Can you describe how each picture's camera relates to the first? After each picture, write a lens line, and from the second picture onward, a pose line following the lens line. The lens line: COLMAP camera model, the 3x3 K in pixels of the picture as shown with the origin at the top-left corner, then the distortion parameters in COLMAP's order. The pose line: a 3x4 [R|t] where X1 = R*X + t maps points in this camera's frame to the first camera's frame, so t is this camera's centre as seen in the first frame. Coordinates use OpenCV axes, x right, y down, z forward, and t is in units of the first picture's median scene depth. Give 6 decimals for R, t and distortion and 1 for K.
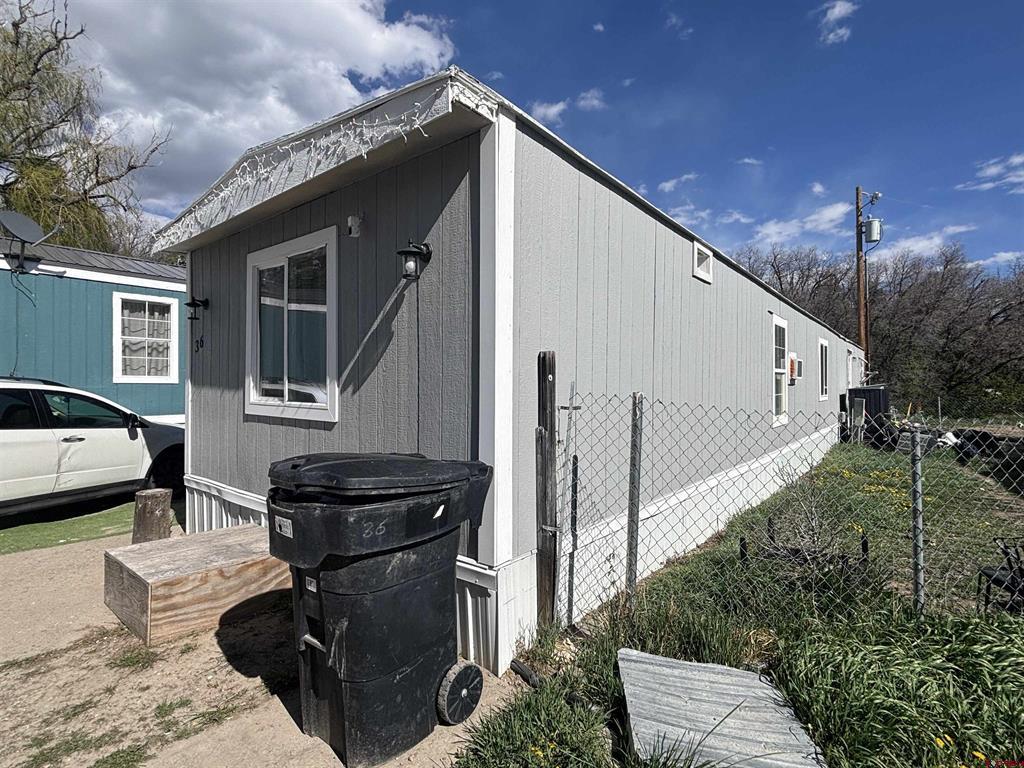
lens RADIAL K [[515.8, 0, 501.6], [0, 515.8, 385.6], [0, 0, 1]] dist [-0.007255, 0.003254]
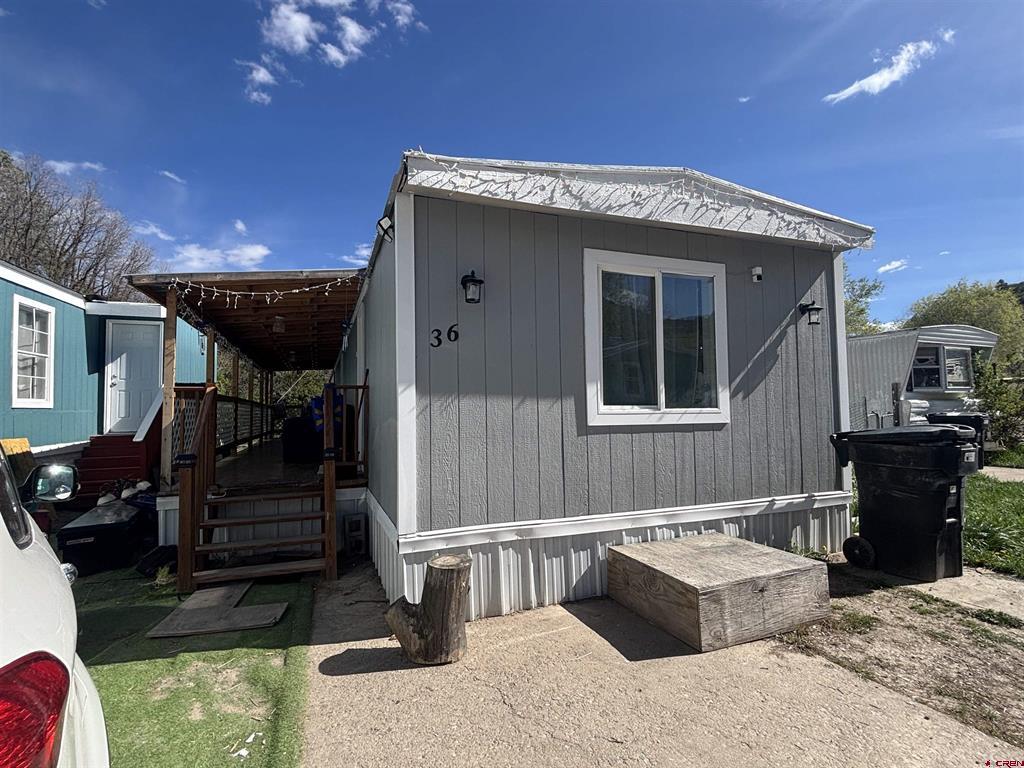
lens RADIAL K [[515.8, 0, 522.1], [0, 515.8, 382.1], [0, 0, 1]] dist [-0.007255, 0.003254]
pose [[0.489615, 0.035941, 0.871198, -1.631700], [0.019890, 0.998430, -0.052369, 0.029528], [-0.871712, 0.042969, 0.488131, 0.826652]]
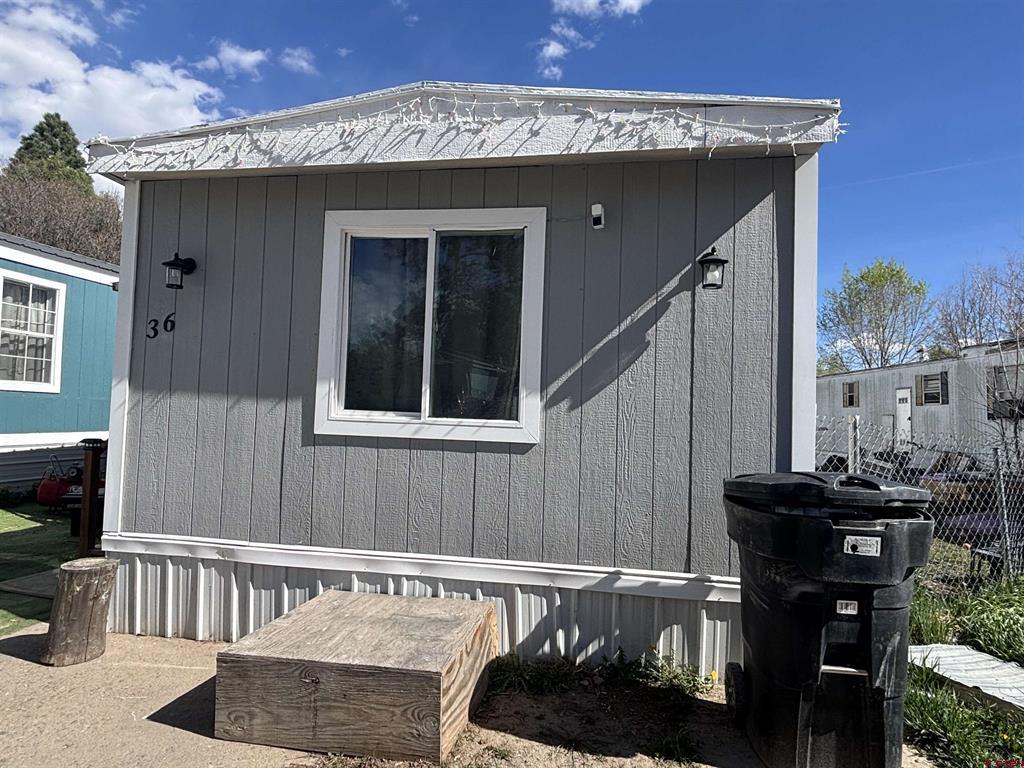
lens RADIAL K [[616.6, 0, 499.6], [0, 616.6, 384.6], [0, 0, 1]] dist [0.006241, -0.008666]
pose [[0.866924, 0.047297, 0.496192, -0.862843], [-0.027208, 0.998494, -0.047640, 0.025660], [-0.497698, 0.027800, 0.866905, 0.179186]]
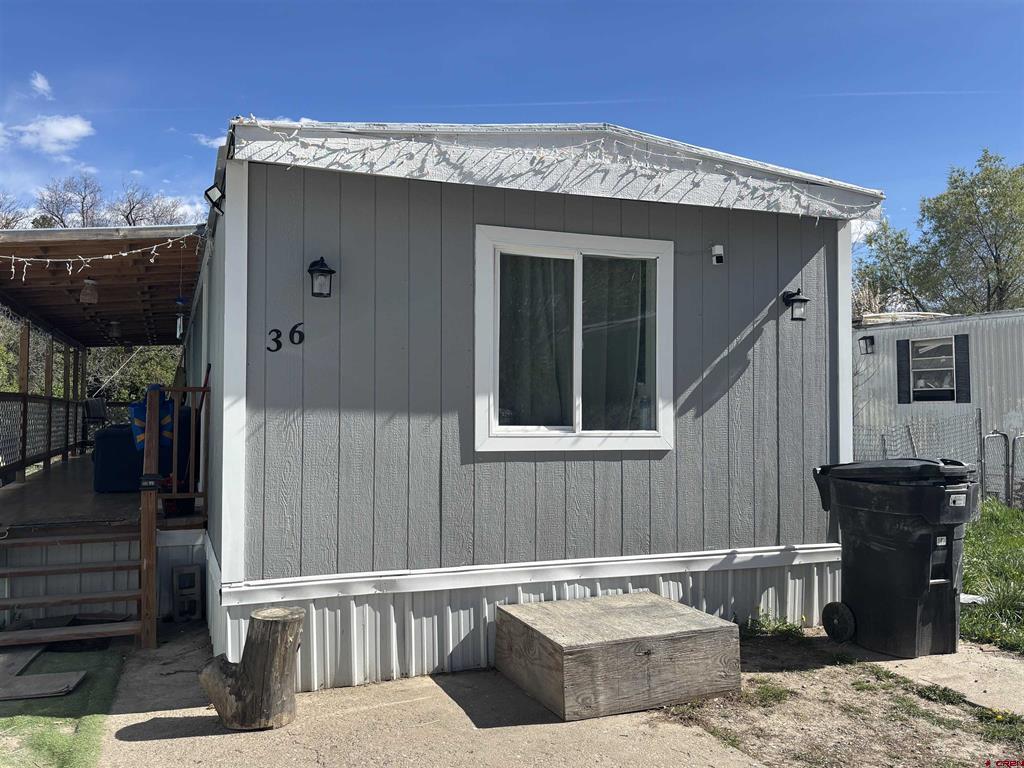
lens RADIAL K [[887.5, 0, 529.3], [0, 887.5, 375.0], [0, 0, 1]] dist [0.014261, 0.004001]
pose [[0.484021, 0.031046, 0.874505, -1.861169], [0.002546, 0.999316, -0.036886, -0.005464], [-0.875052, 0.020080, 0.483611, 0.444947]]
